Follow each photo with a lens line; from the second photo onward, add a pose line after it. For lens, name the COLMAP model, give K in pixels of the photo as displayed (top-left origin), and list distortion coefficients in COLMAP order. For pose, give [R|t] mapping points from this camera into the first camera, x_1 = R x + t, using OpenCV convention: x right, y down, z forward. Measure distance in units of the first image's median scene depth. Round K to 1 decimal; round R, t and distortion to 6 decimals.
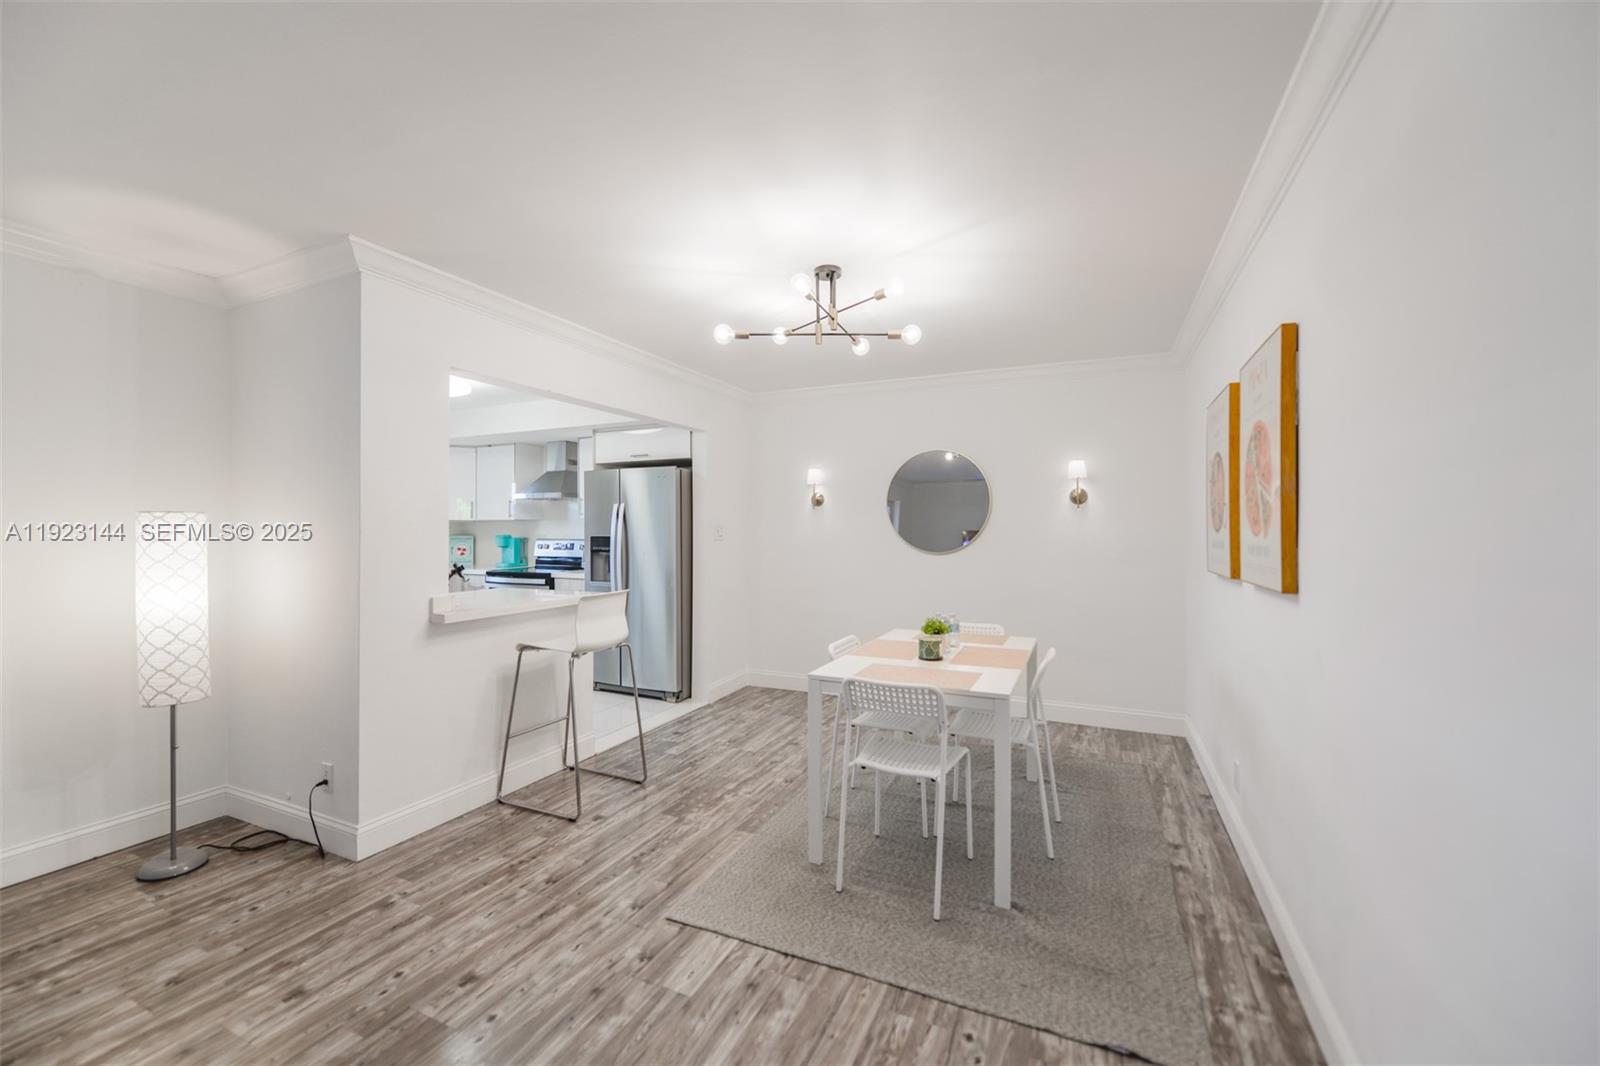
lens RADIAL K [[632.7, 0, 799.5], [0, 632.7, 525.4], [0, 0, 1]] dist [0.000444, -0.000727]
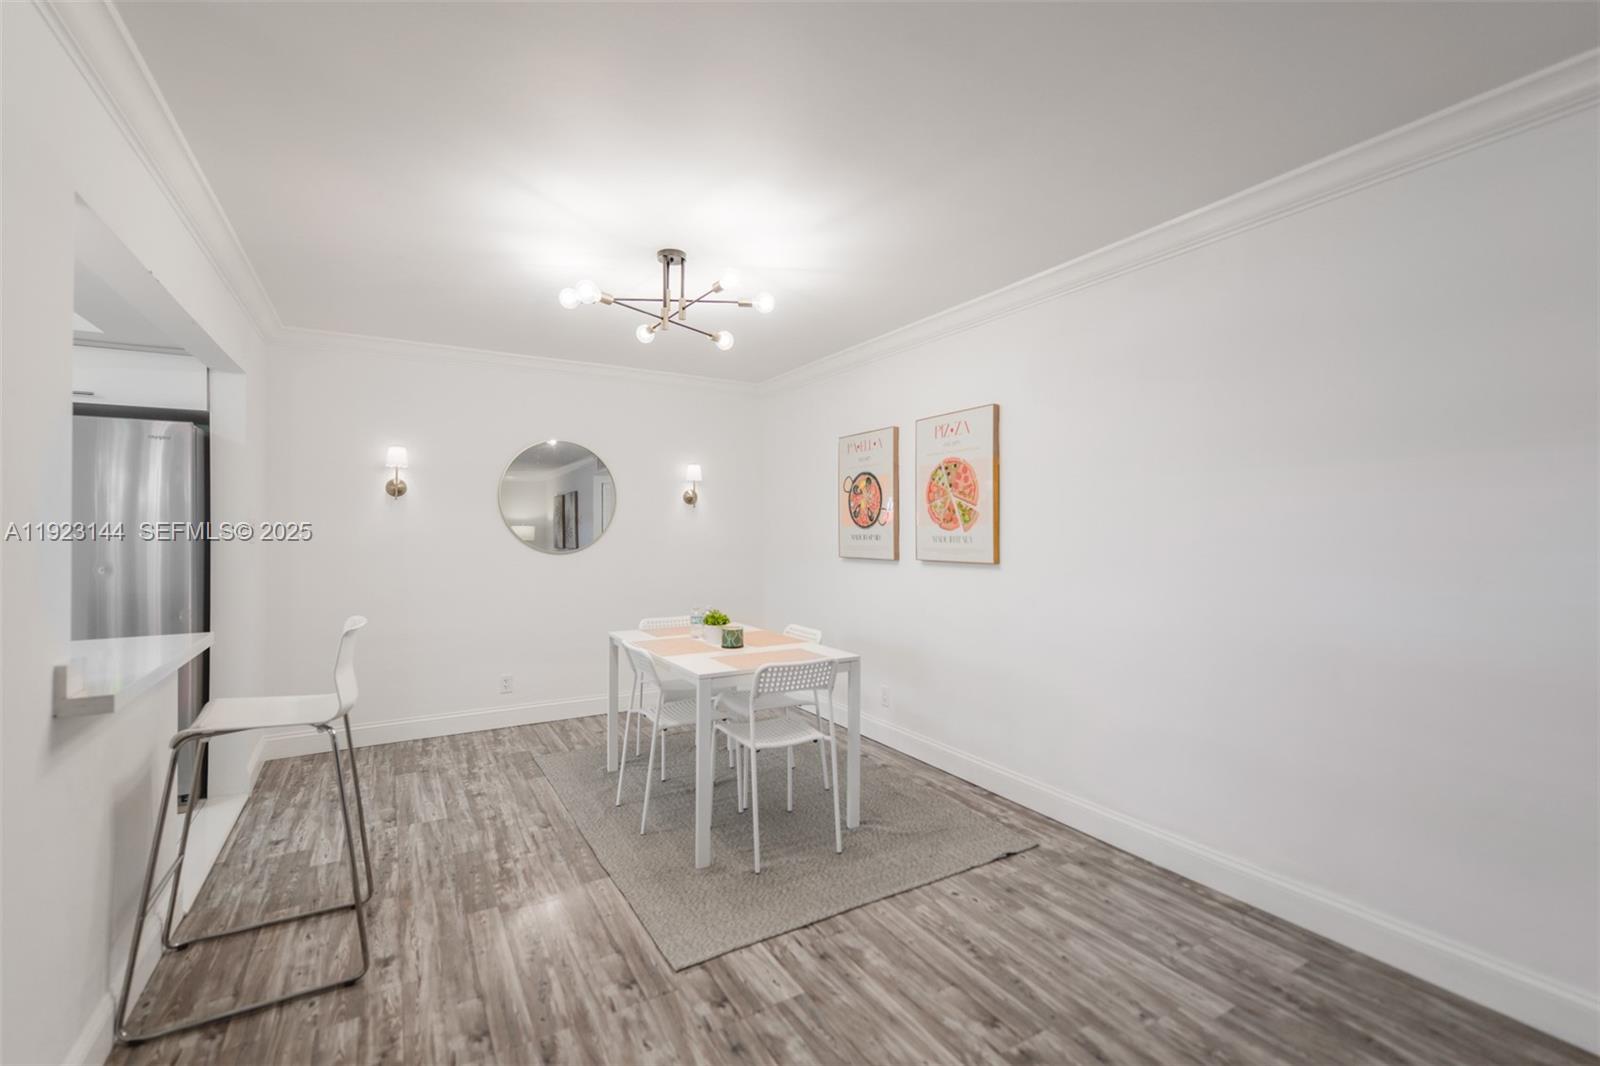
lens RADIAL K [[690.6, 0, 782.2], [0, 690.6, 520.1], [0, 0, 1]] dist [0.010090, -0.000711]
pose [[0.584022, 0.009897, 0.811678, -0.652022], [-0.005073, 0.999951, -0.008543, 0.005664], [-0.811722, 0.000872, 0.584043, 0.232990]]
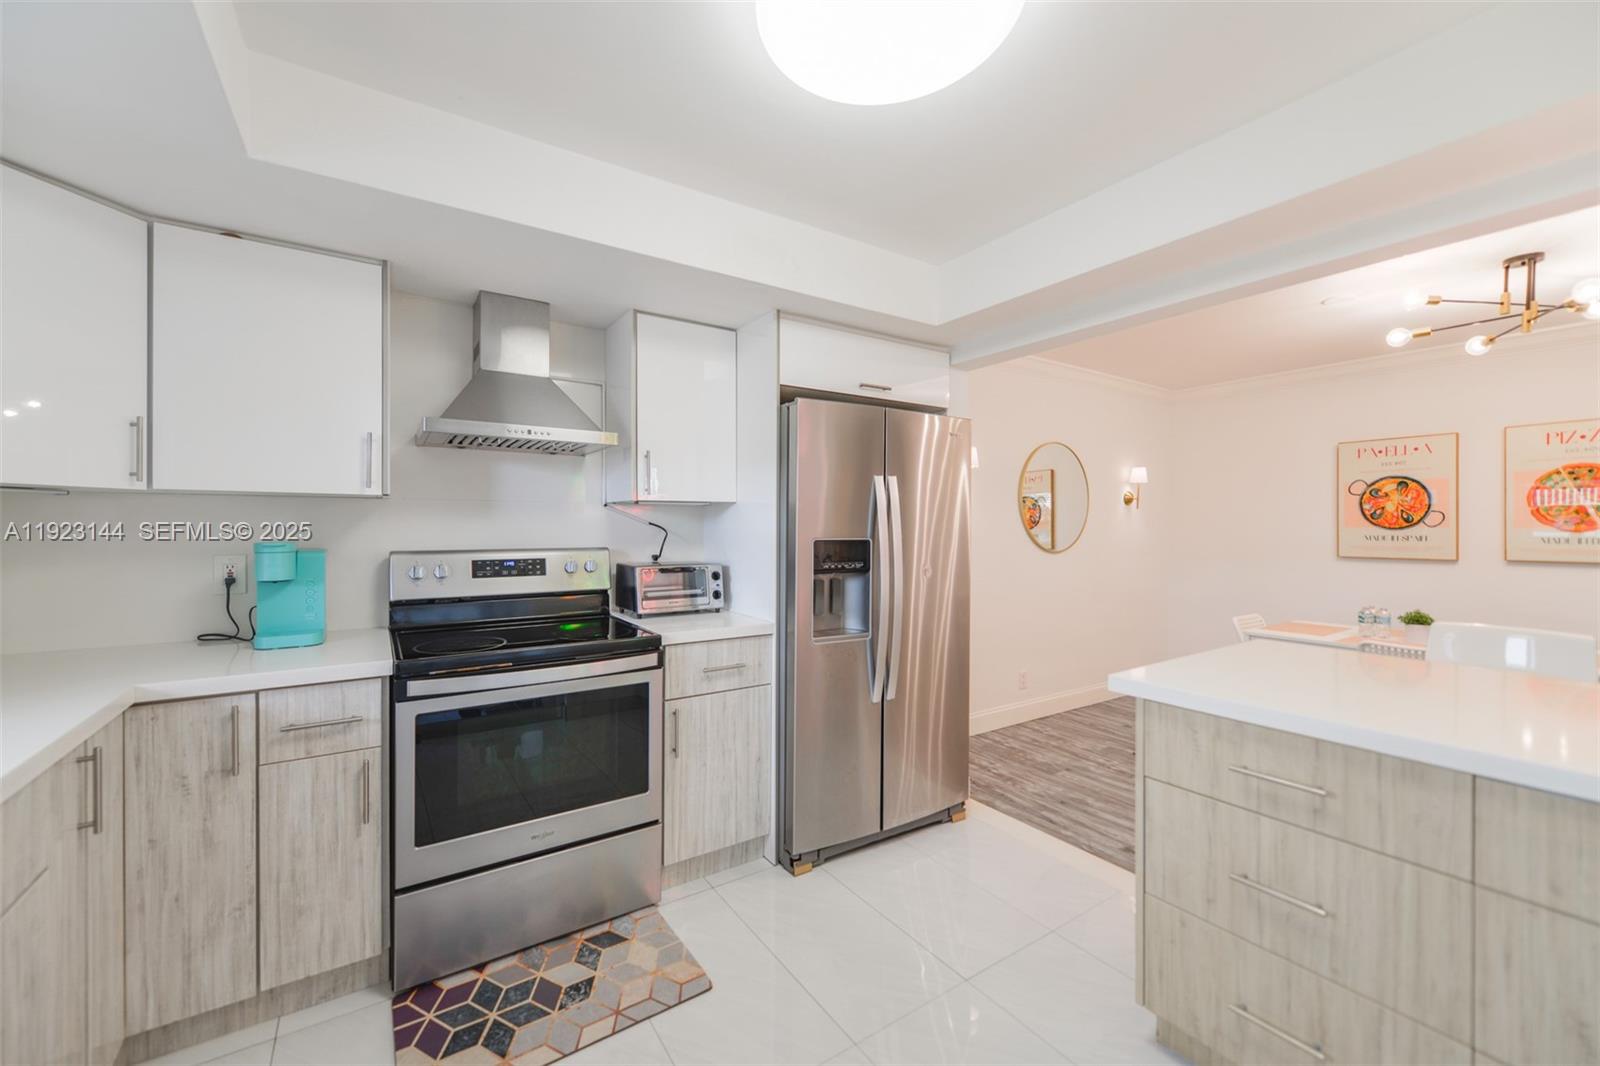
lens RADIAL K [[626.9, 0, 793.1], [0, 626.9, 525.2], [0, 0, 1]] dist [0.000165, -0.000723]
pose [[0.534069, 0.003001, 0.845435, -1.247021], [-0.008784, 0.999959, 0.001999, 0.008658], [-0.845395, -0.008494, 0.534074, 1.315500]]
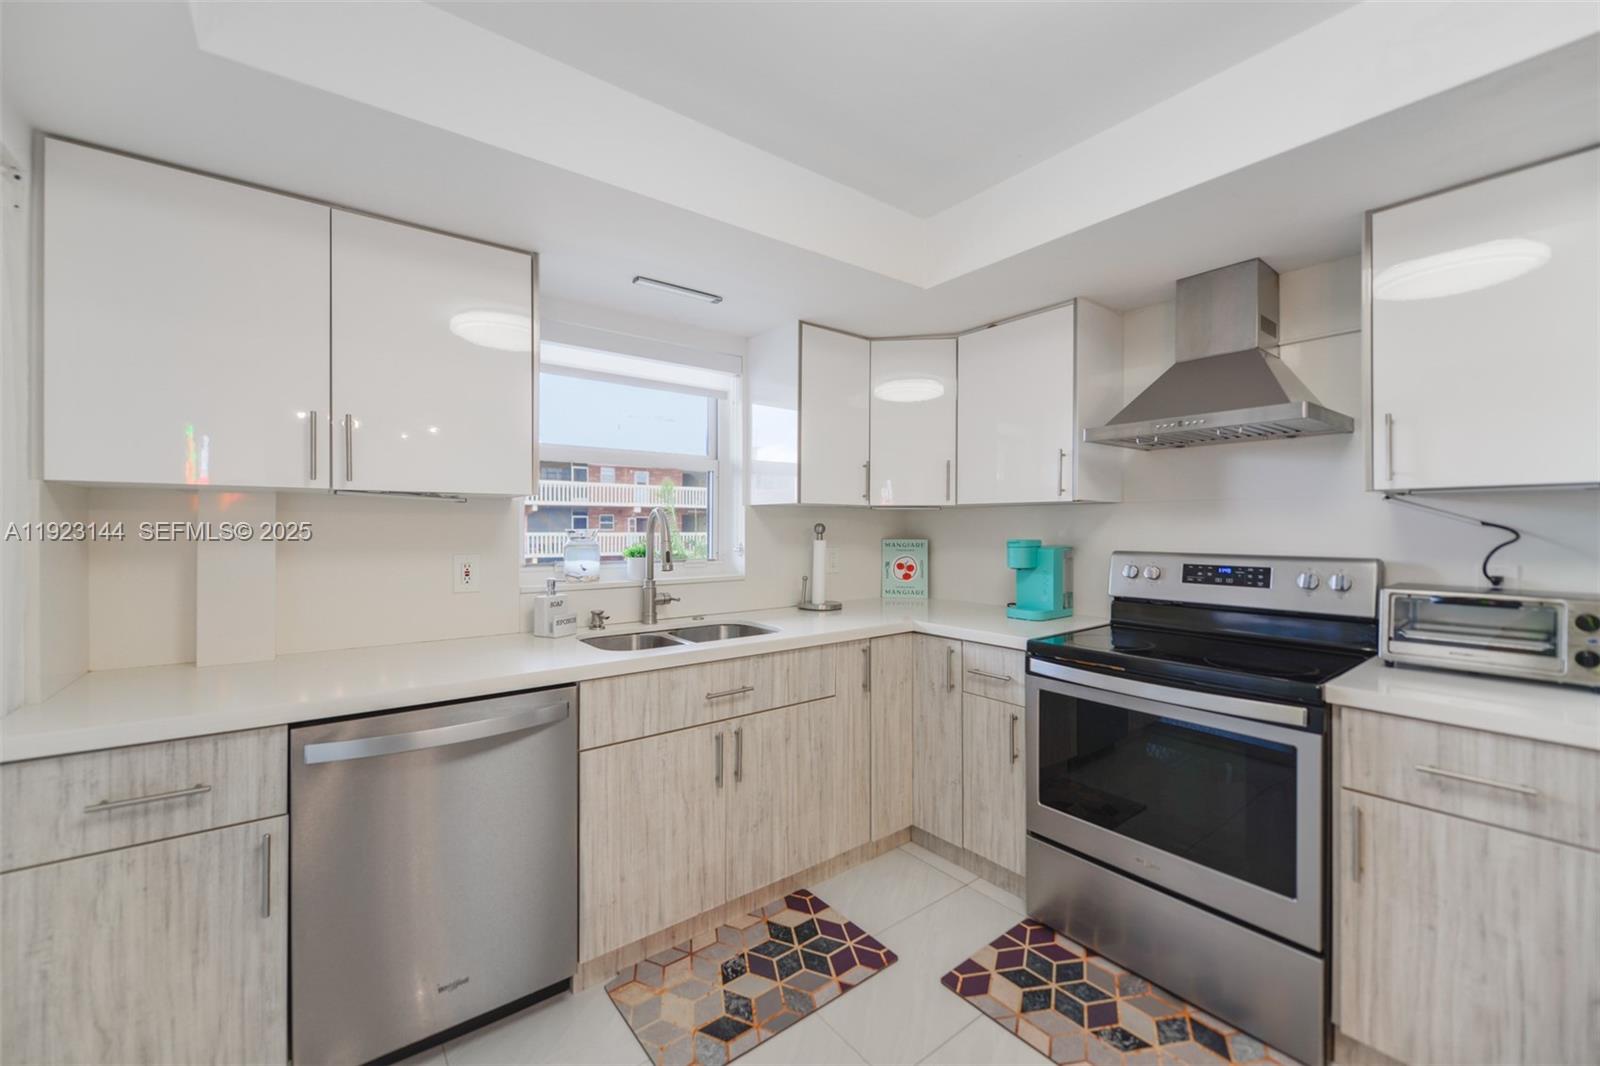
lens RADIAL K [[632.7, 0, 799.5], [0, 632.7, 525.4], [0, 0, 1]] dist [0.000444, -0.000727]
pose [[0.885726, 0.002273, -0.464203, -0.853199], [0.000424, 0.999984, 0.005706, 0.007298], [0.464208, -0.005251, 0.885711, 1.193036]]
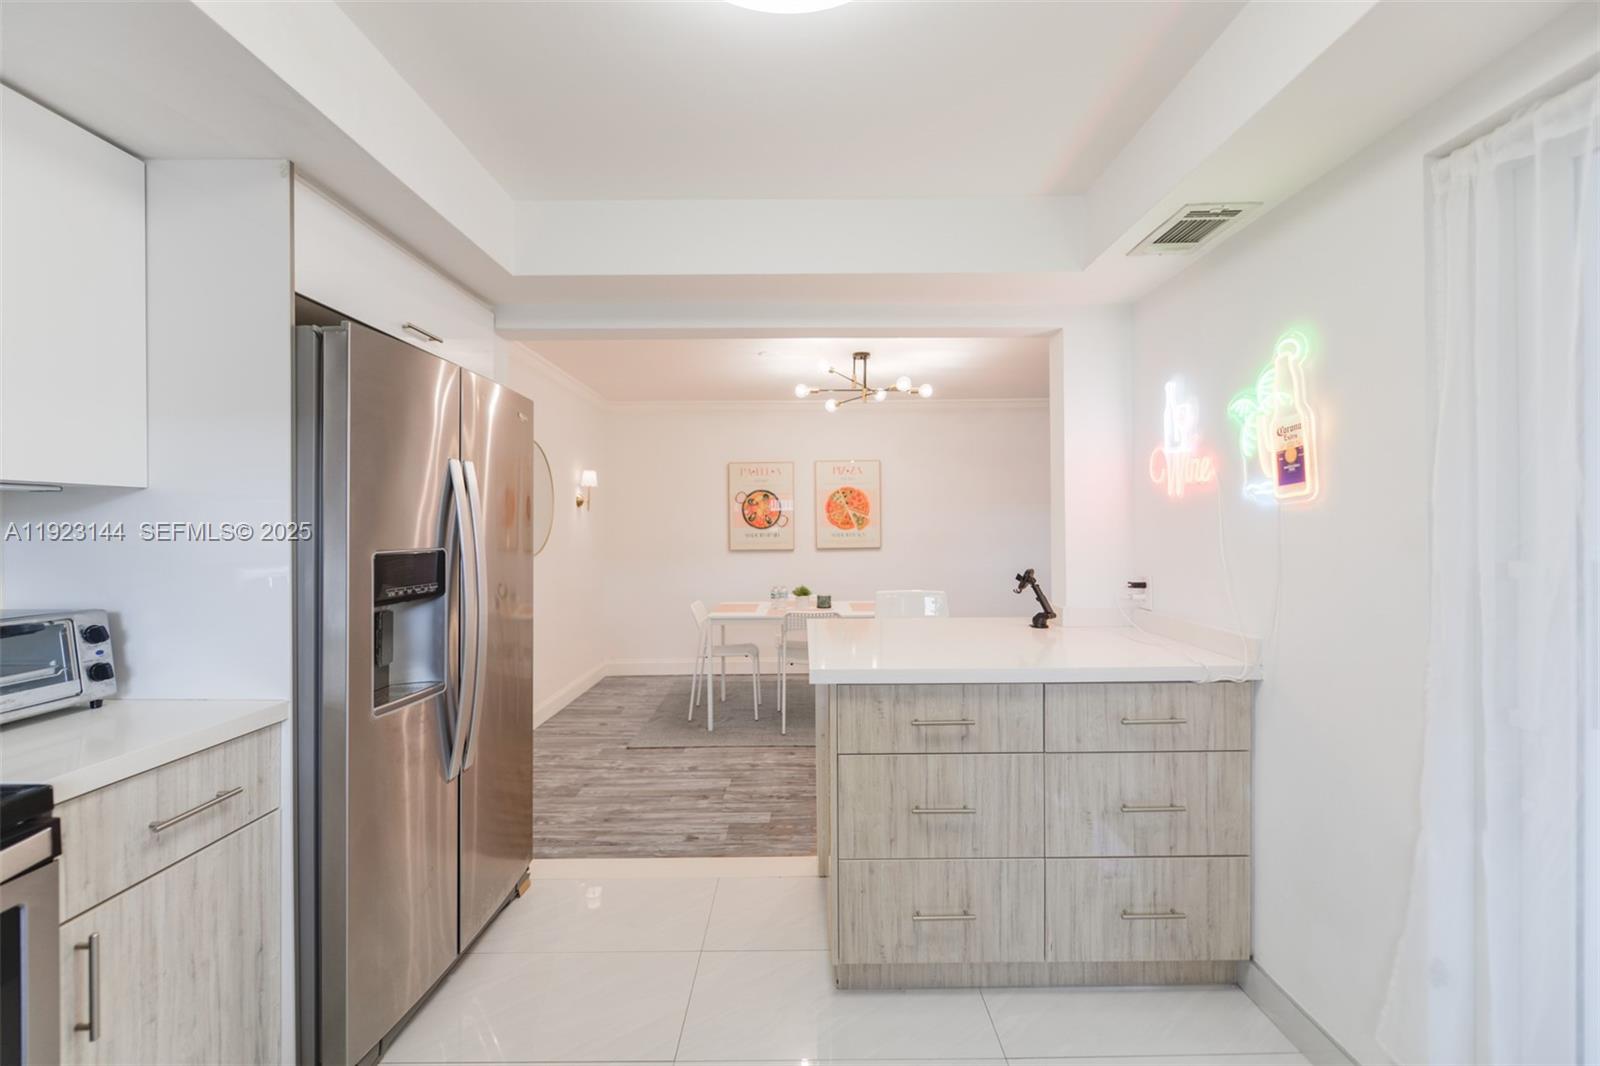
lens RADIAL K [[632.7, 0, 799.5], [0, 632.7, 525.4], [0, 0, 1]] dist [0.000444, -0.000727]
pose [[-0.410602, 0.005918, 0.911796, -1.164337], [0.001744, 0.999982, -0.005705, 0.009549], [-0.911813, -0.000753, -0.410605, 1.613443]]
